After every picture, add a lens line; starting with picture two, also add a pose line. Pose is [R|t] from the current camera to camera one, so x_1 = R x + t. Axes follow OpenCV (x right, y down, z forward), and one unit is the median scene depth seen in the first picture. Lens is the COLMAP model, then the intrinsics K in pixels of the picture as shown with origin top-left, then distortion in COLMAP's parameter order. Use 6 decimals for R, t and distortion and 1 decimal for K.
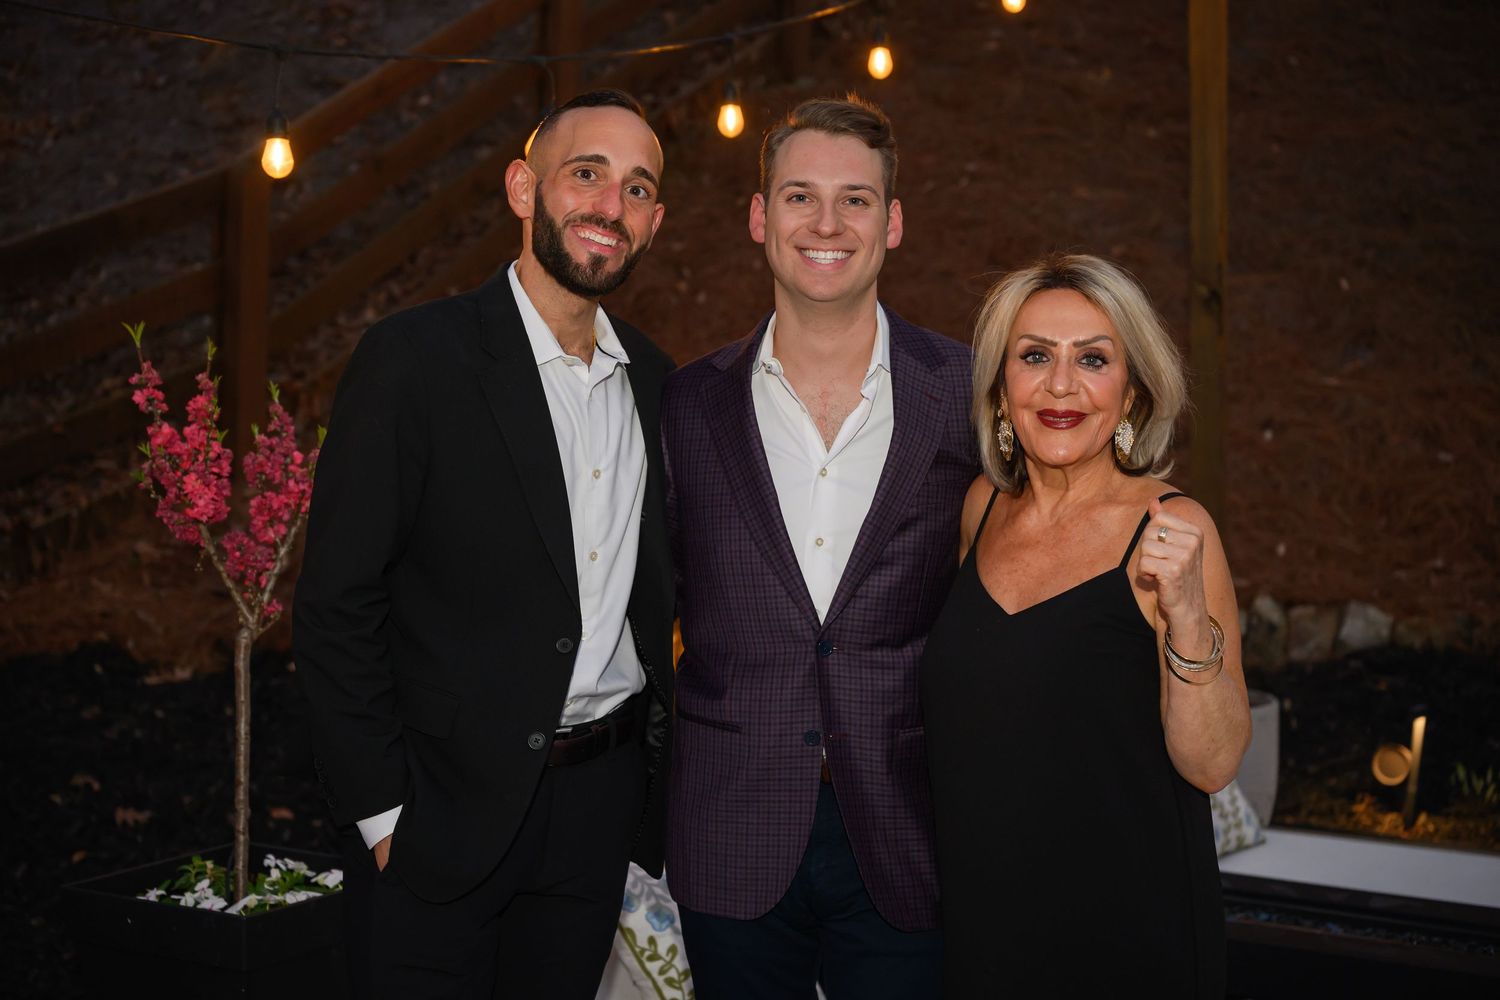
lens RADIAL K [[2261.1, 0, 752.4], [0, 2261.1, 500.2], [0, 0, 1]] dist [0.007024, 0.000000]
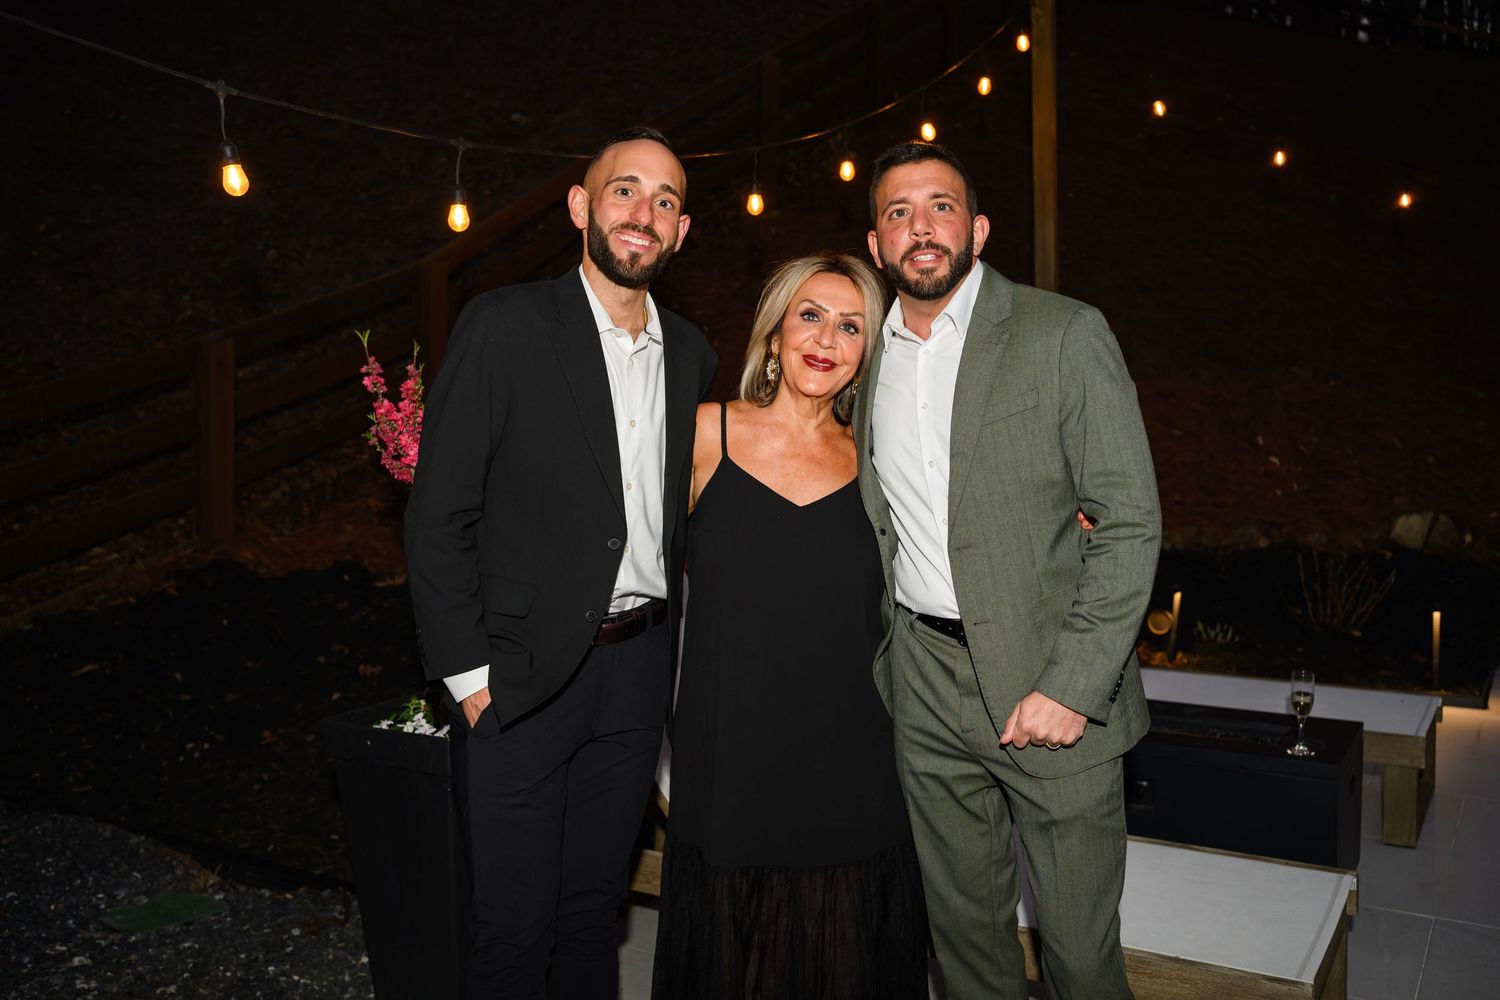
lens RADIAL K [[1305.7, 0, 746.0], [0, 1305.7, 501.9], [0, 0, 1]] dist [0.001589, -0.002872]
pose [[0.999722, -0.018045, 0.015204, -0.041063], [0.017784, 0.999695, 0.017135, 0.020330], [-0.015508, -0.016860, 0.999738, 0.153082]]
